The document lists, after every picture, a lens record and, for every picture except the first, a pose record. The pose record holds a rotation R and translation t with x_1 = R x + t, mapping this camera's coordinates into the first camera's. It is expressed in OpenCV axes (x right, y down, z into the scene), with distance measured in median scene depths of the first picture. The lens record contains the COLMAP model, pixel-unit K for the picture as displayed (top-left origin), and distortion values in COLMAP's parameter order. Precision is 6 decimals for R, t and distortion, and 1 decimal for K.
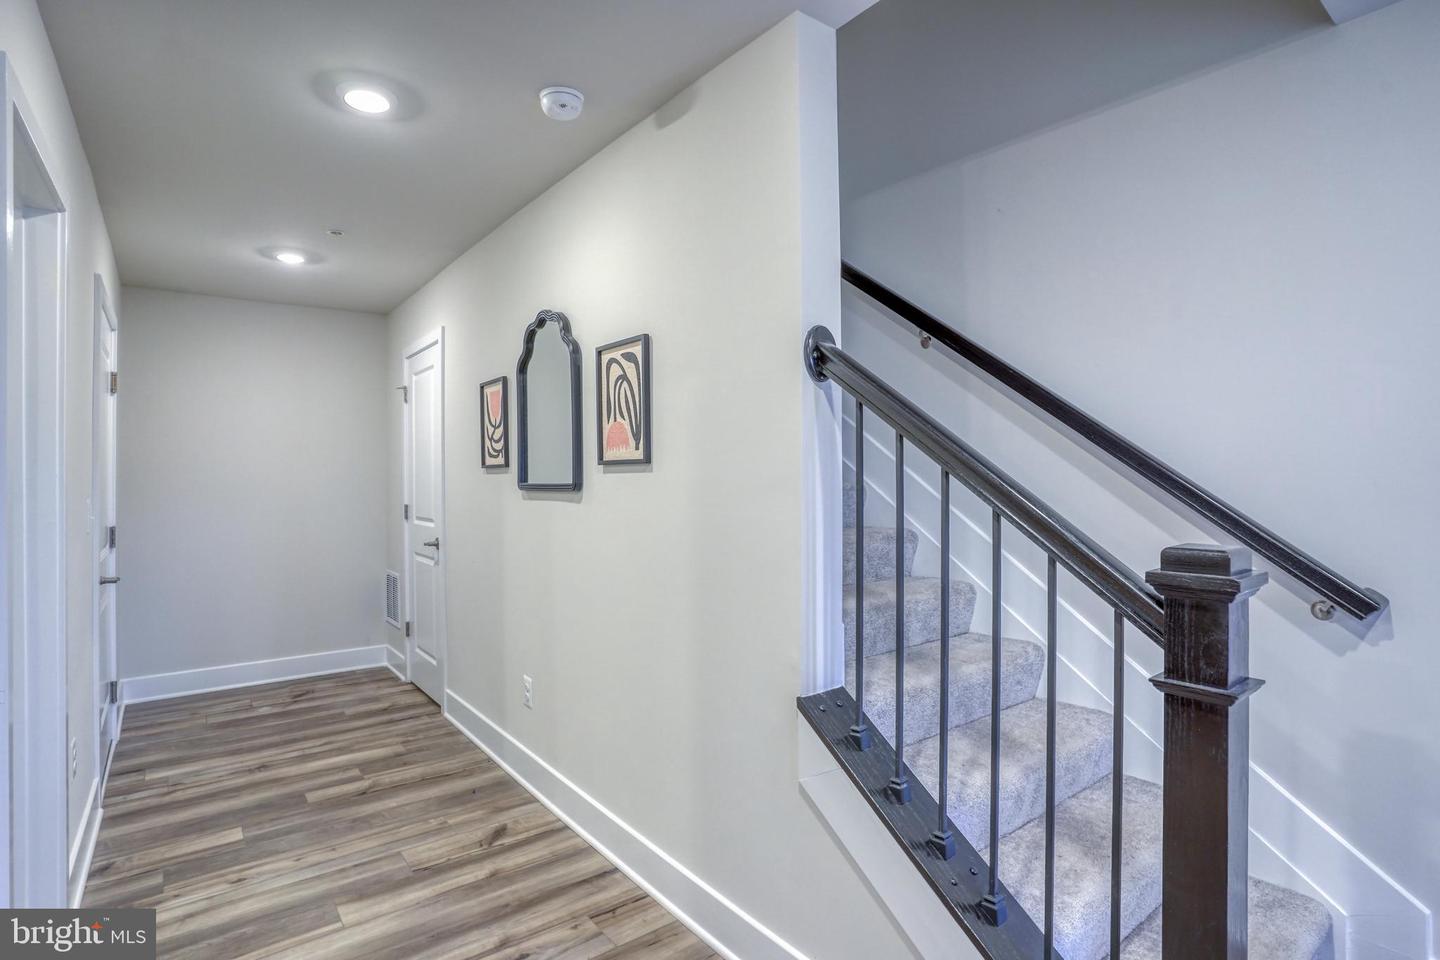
lens RADIAL K [[727.8, 0, 712.3], [0, 727.8, 465.9], [0, 0, 1]] dist [-0.083241, 0.039696]
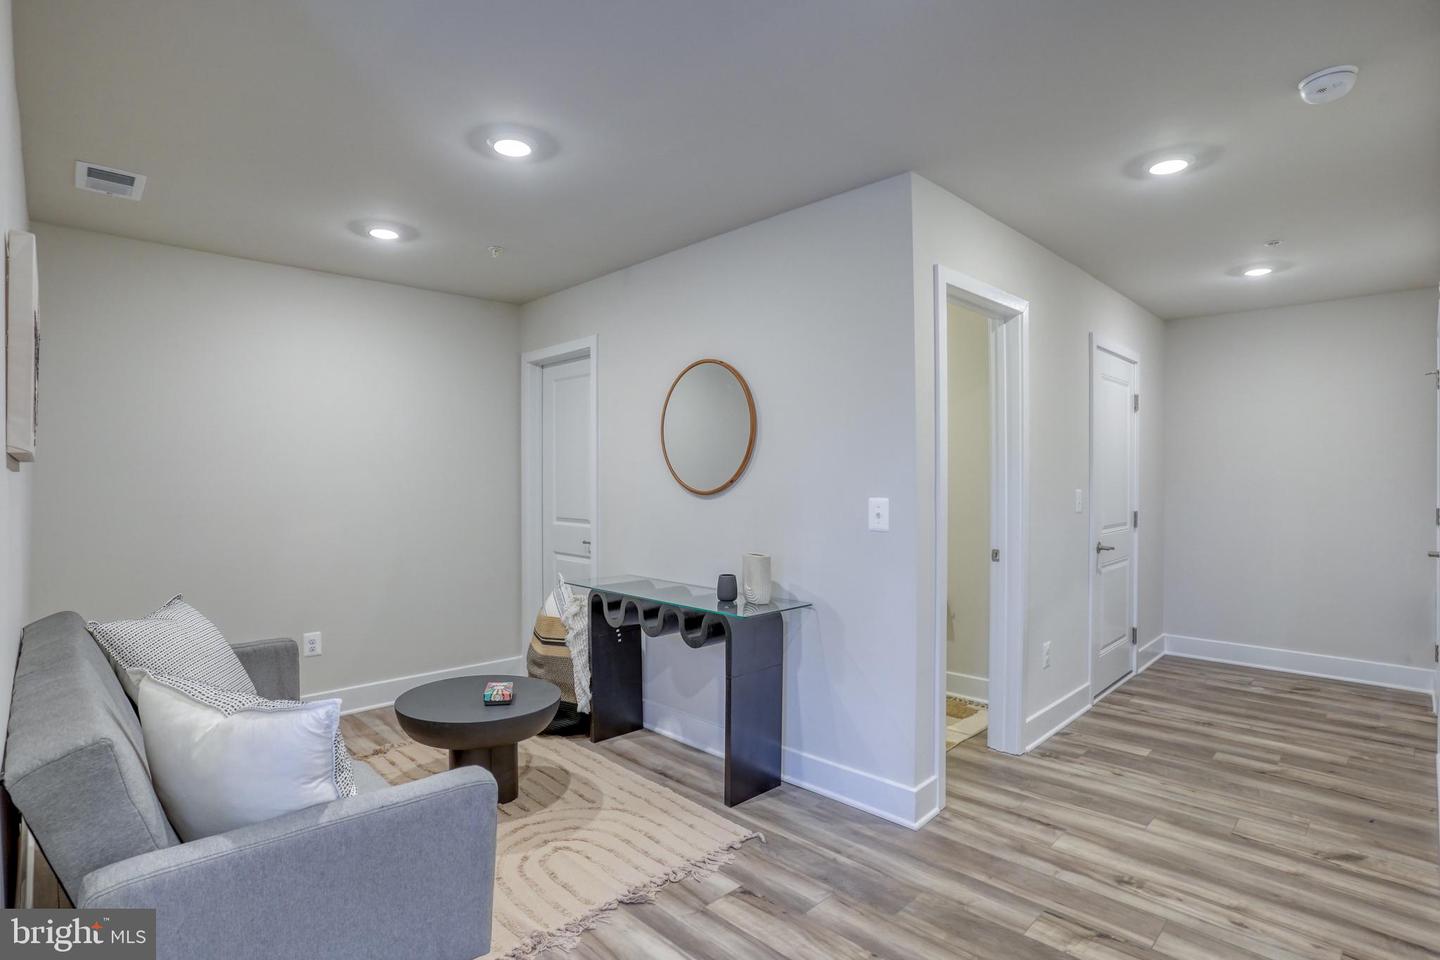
lens RADIAL K [[727.8, 0, 712.3], [0, 727.8, 465.9], [0, 0, 1]] dist [-0.083241, 0.039696]
pose [[0.120721, 0.001521, -0.992685, 0.456628], [0.005861, 0.999980, 0.002245, -0.009256], [0.992669, -0.006089, 0.120710, 0.045351]]
